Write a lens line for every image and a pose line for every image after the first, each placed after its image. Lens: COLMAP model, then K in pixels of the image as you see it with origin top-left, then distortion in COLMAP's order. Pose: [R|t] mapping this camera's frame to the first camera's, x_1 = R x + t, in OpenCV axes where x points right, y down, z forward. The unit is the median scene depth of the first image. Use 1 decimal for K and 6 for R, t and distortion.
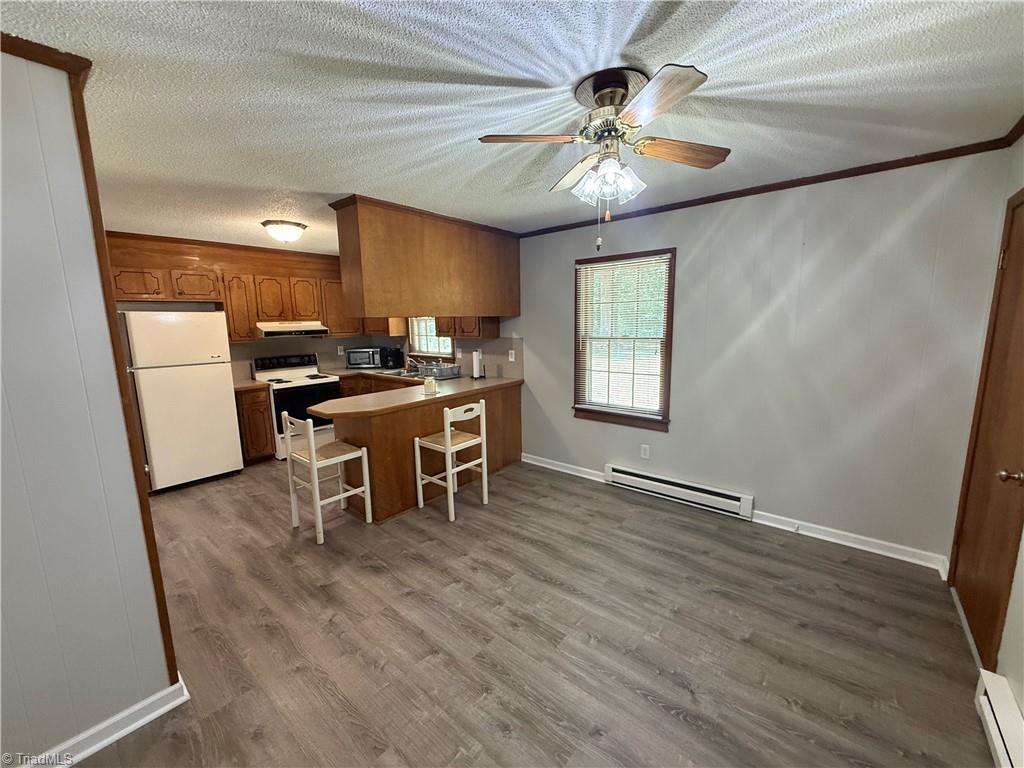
lens RADIAL K [[408.8, 0, 509.1], [0, 408.8, 381.3], [0, 0, 1]] dist [0.004657, 0.000084]
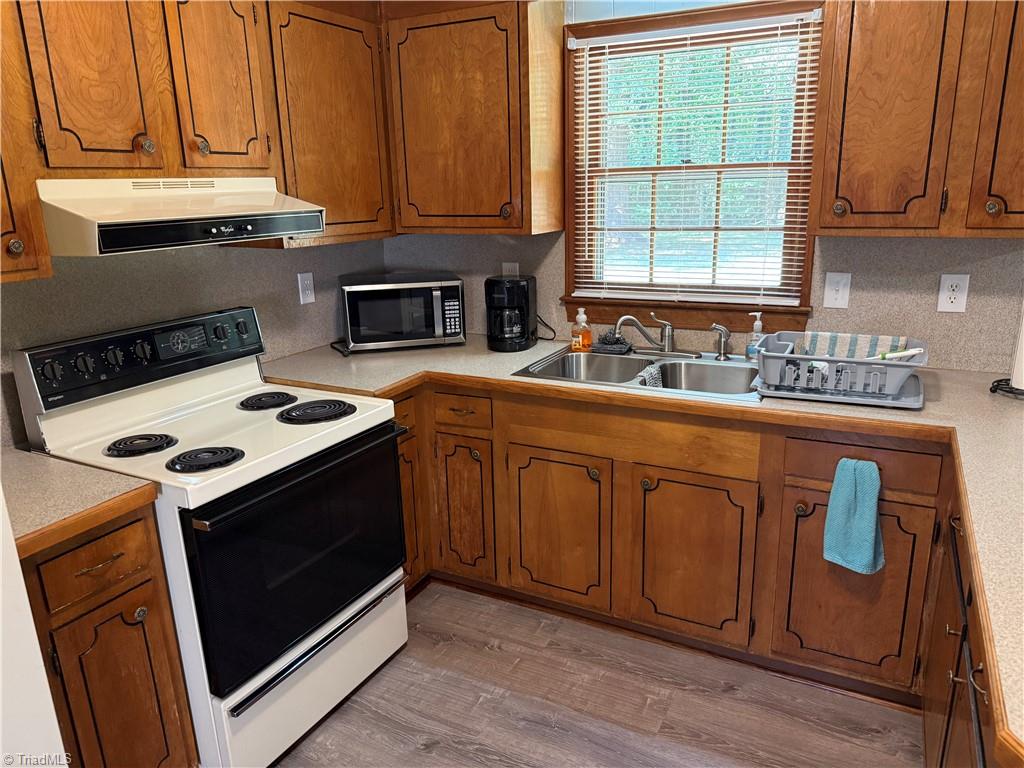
lens RADIAL K [[721.6, 0, 513.2], [0, 721.6, 387.4], [0, 0, 1]] dist [0.084212, -0.118502]
pose [[0.976614, -0.065359, 0.204824, -0.493143], [0.041893, 0.992262, 0.116882, -0.078823], [-0.210878, -0.105568, 0.971795, 0.623136]]
